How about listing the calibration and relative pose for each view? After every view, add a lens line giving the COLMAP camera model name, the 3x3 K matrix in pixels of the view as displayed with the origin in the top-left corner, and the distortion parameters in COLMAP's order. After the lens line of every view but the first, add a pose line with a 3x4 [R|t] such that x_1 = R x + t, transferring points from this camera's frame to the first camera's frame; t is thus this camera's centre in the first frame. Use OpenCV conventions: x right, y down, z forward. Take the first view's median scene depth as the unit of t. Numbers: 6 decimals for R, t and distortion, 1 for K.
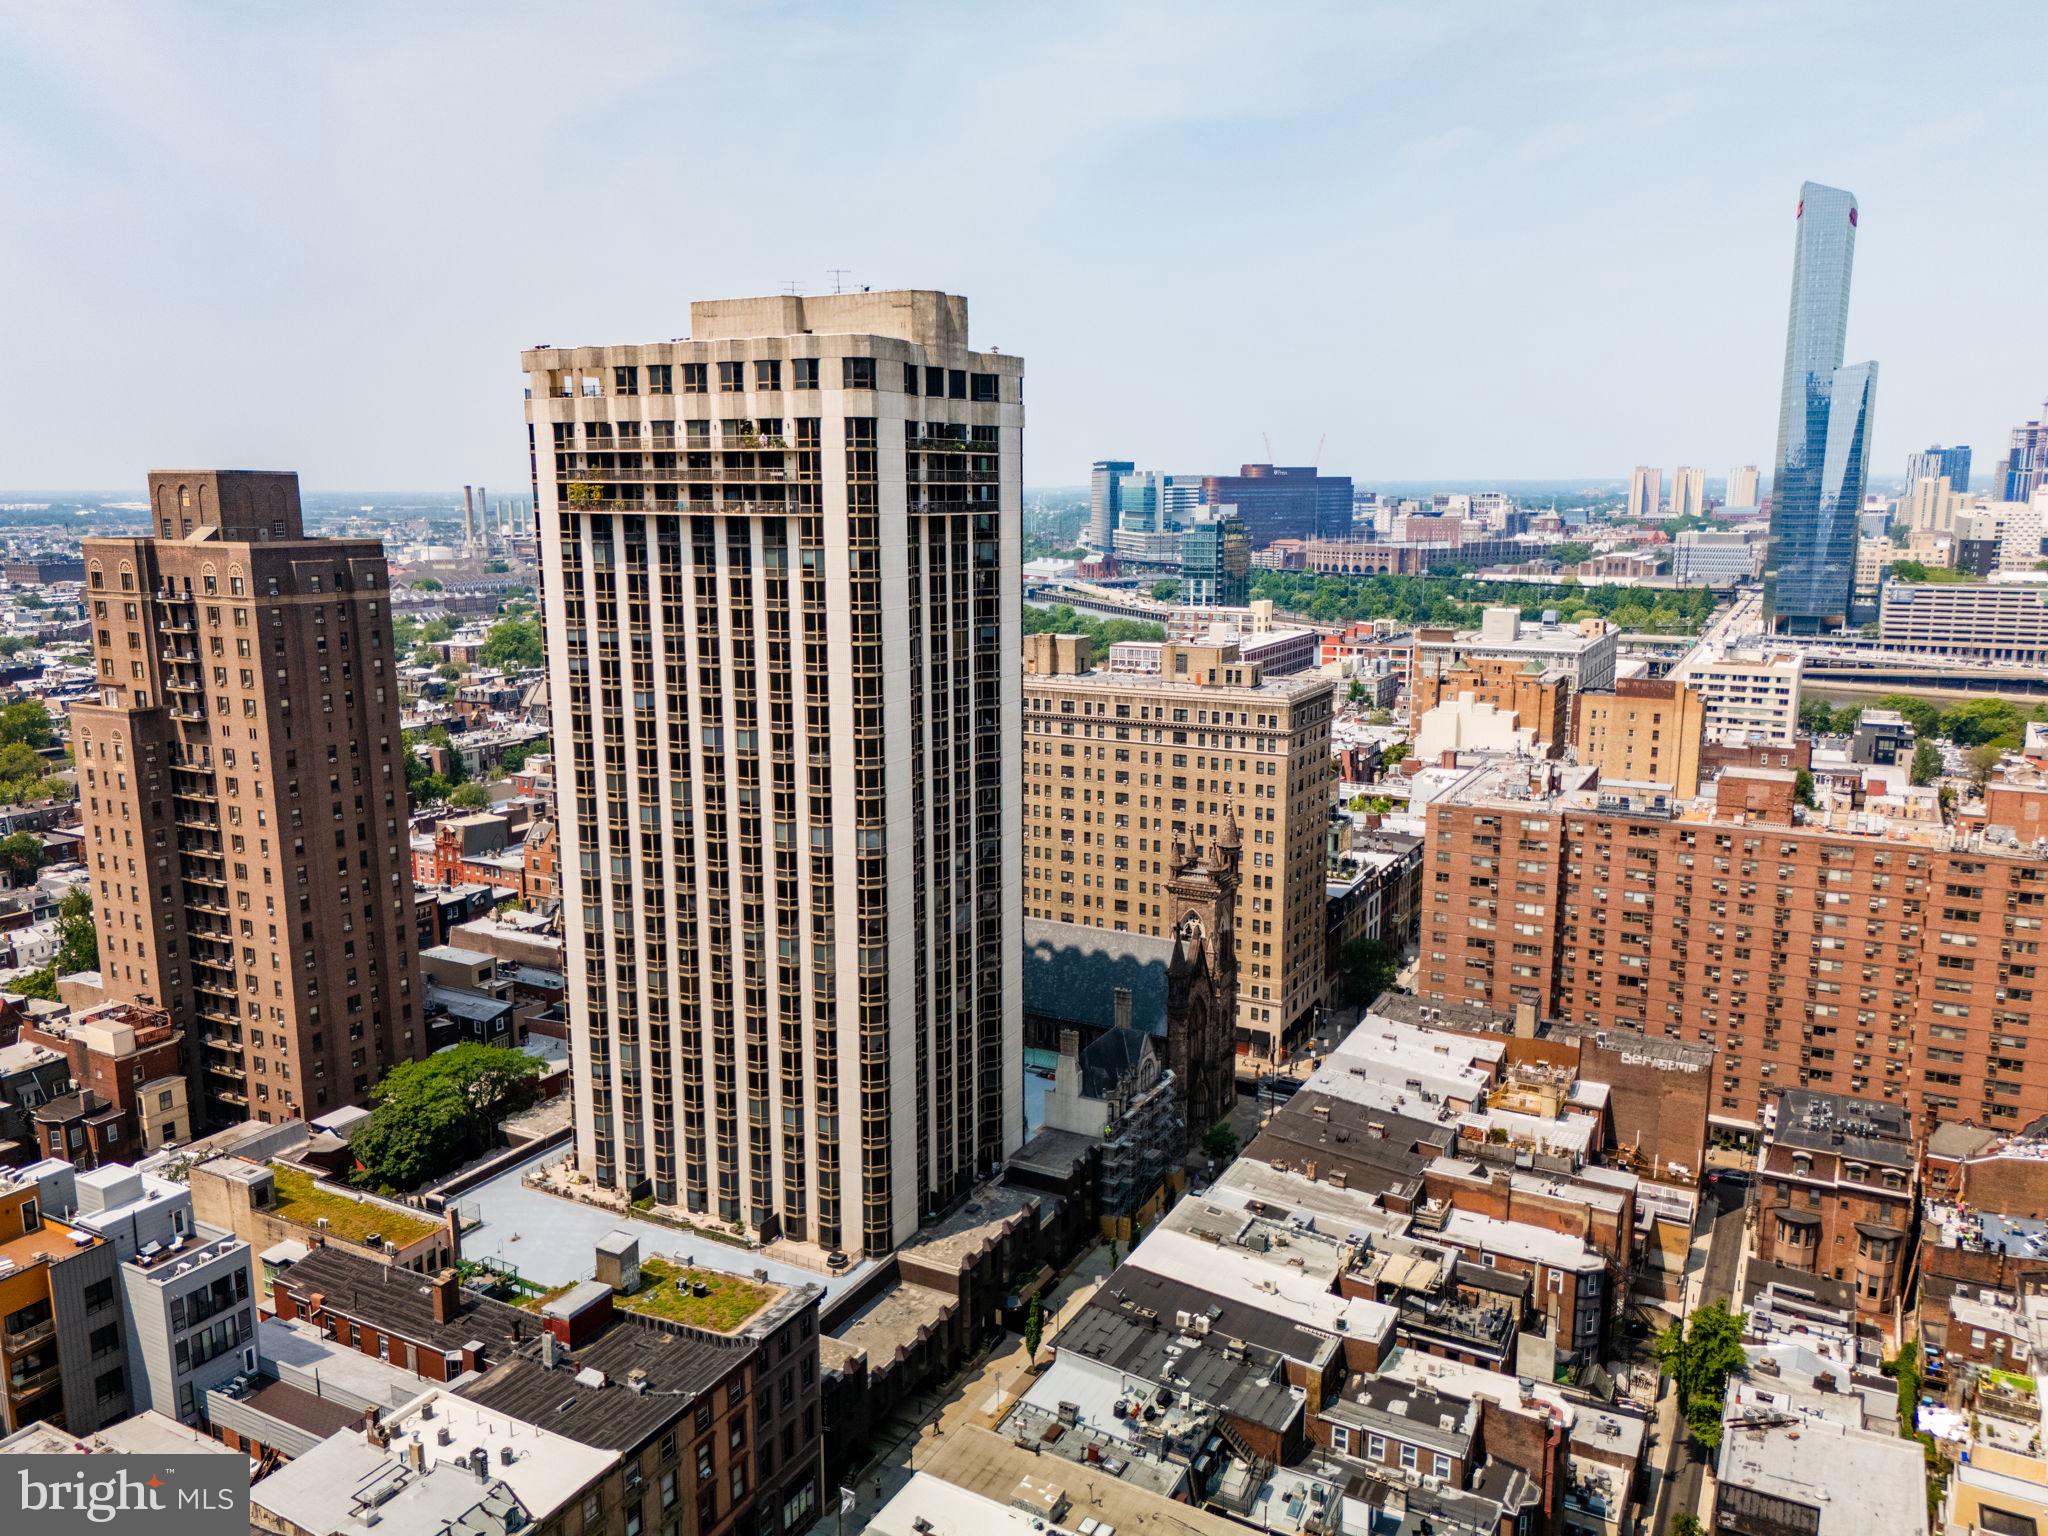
lens RADIAL K [[1465.7, 0, 1024.0], [0, 1465.7, 768.0], [0, 0, 1]] dist [0.052889, -0.055522]
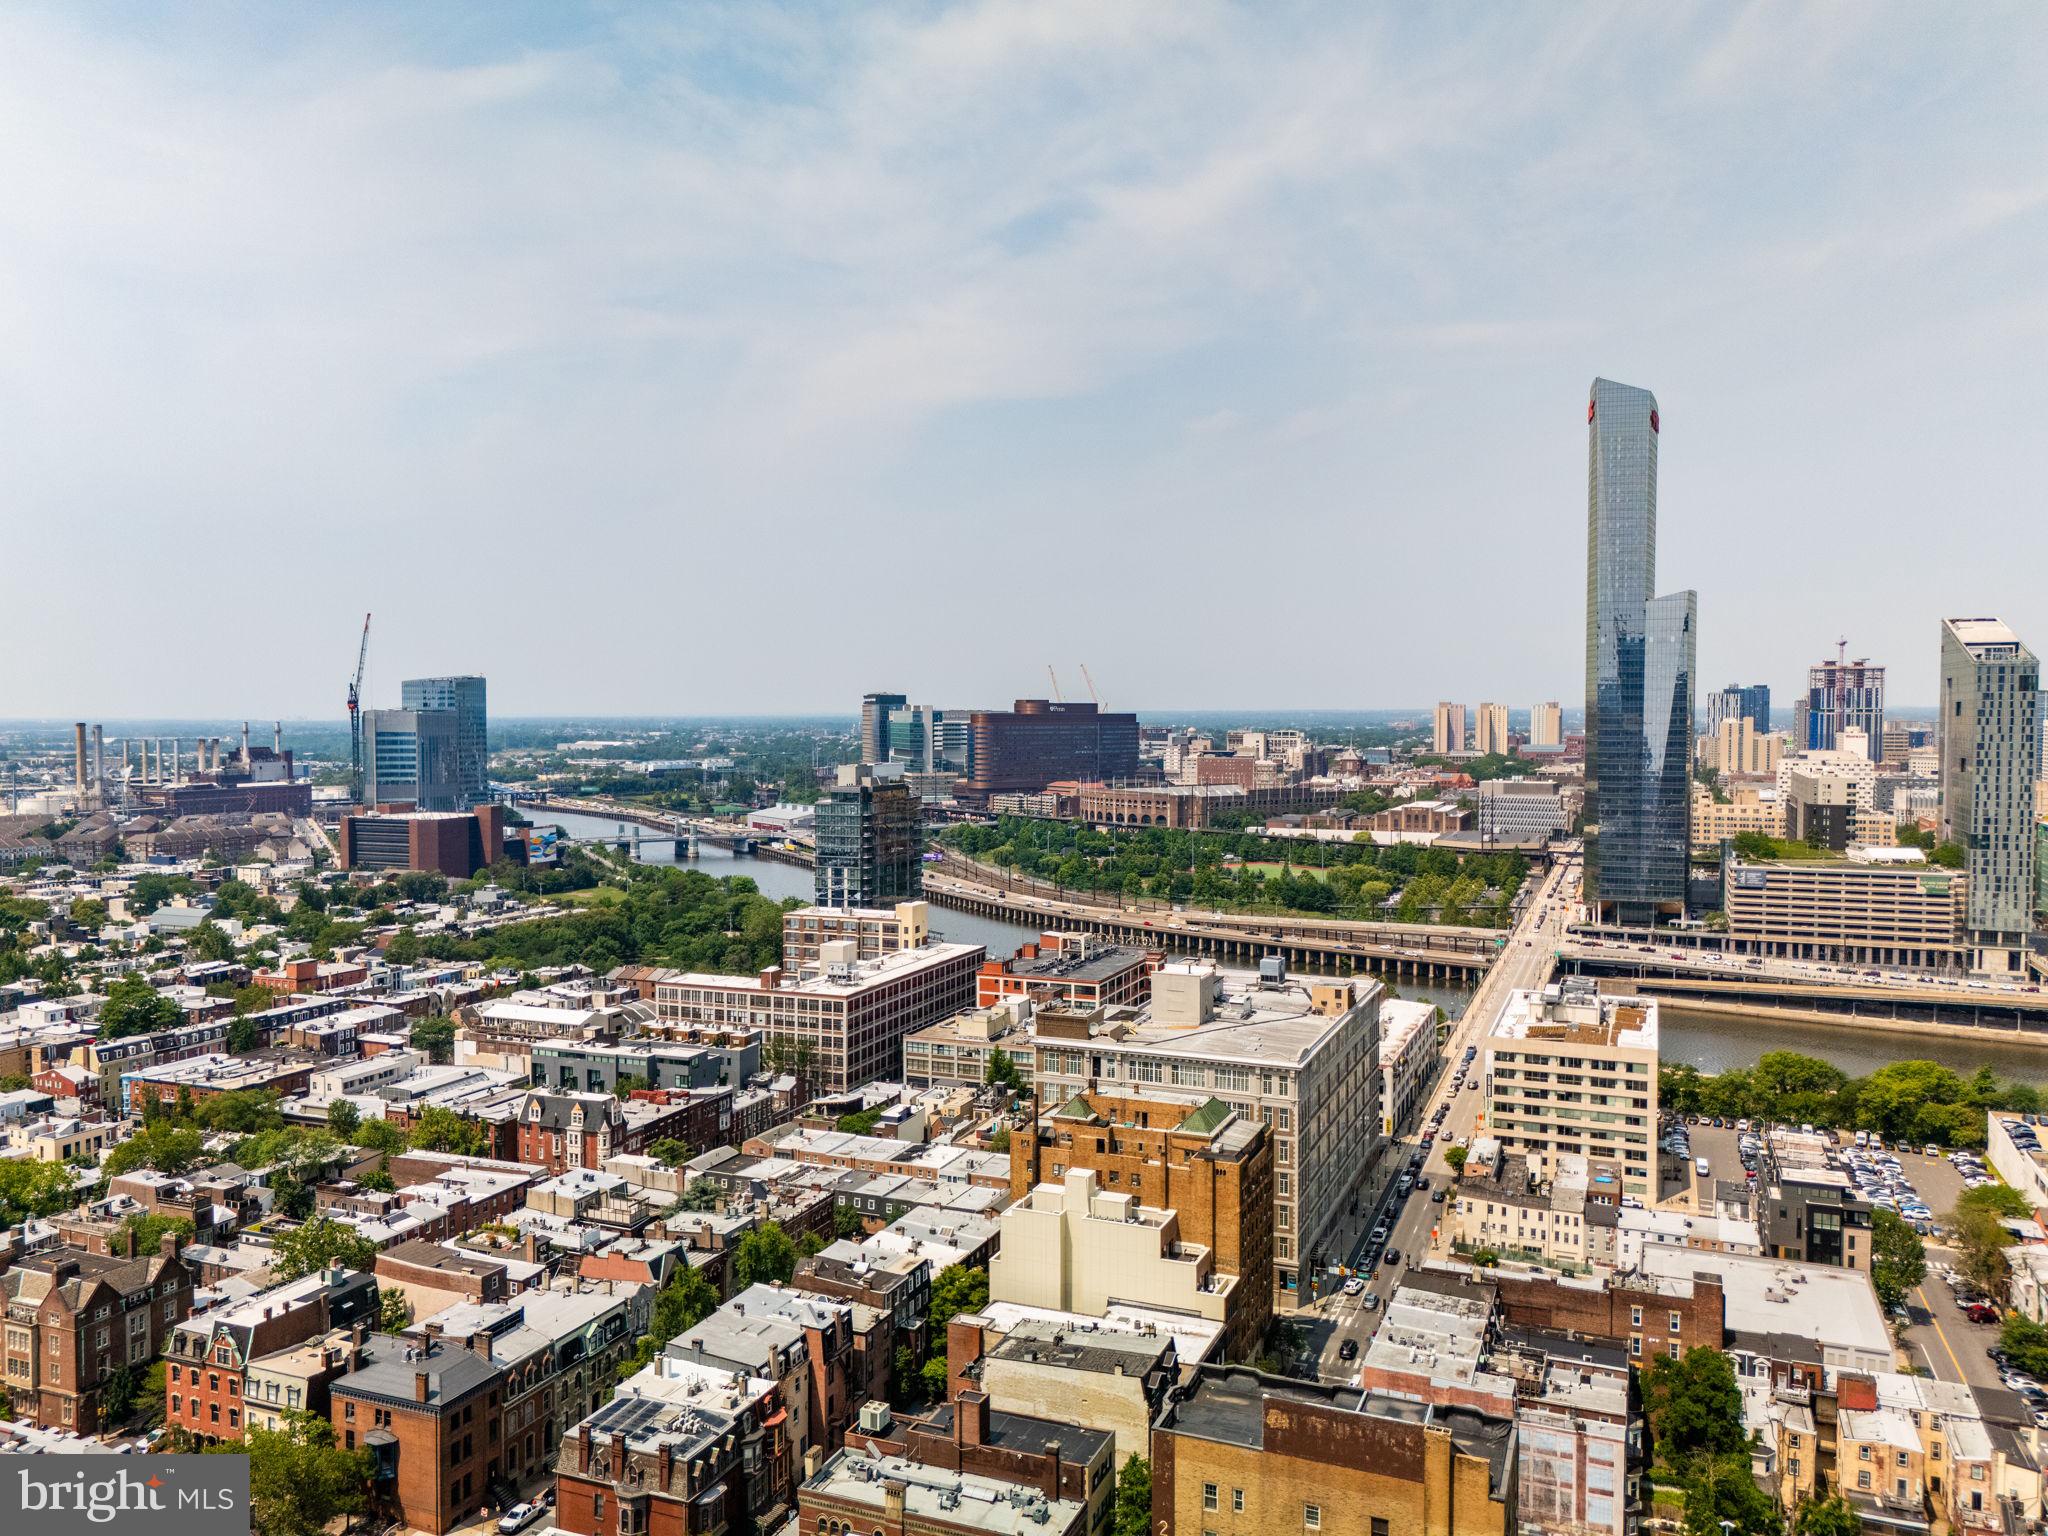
lens RADIAL K [[1465.7, 0, 1024.0], [0, 1465.7, 768.0], [0, 0, 1]] dist [0.052889, -0.055522]
pose [[0.994437, 0.000592, 0.105333, 0.121058], [0.015281, 0.988594, -0.149827, -0.061133], [-0.104221, 0.150603, 0.983085, 0.251669]]
